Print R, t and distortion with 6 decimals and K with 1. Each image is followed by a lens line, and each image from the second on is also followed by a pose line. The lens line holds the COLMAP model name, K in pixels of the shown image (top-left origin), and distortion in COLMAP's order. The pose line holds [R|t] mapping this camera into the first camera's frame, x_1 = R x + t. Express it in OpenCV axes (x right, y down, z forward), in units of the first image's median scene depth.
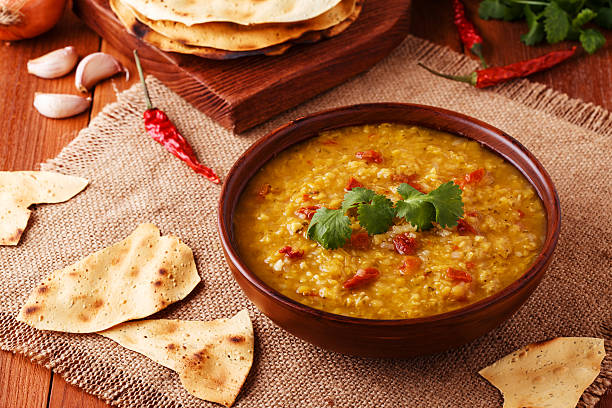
lens RADIAL K [[1995.9, 0, 304.8], [0, 1995.9, 203.5], [0, 0, 1]] dist [0.038849, -2.057659]
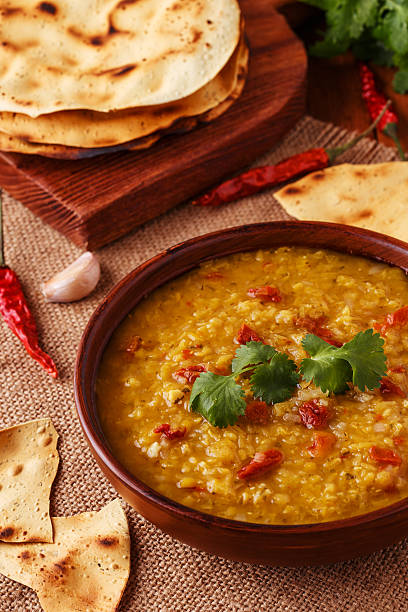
lens RADIAL K [[2045.8, 0, 203.5], [0, 2045.8, 306.6], [0, 0, 1]] dist [-0.038557, 0.265778]
pose [[0.999326, -0.036681, 0.001060, 0.007353], [0.036554, 0.997578, 0.059184, -0.069927], [-0.003229, -0.059105, 0.998247, 0.197965]]
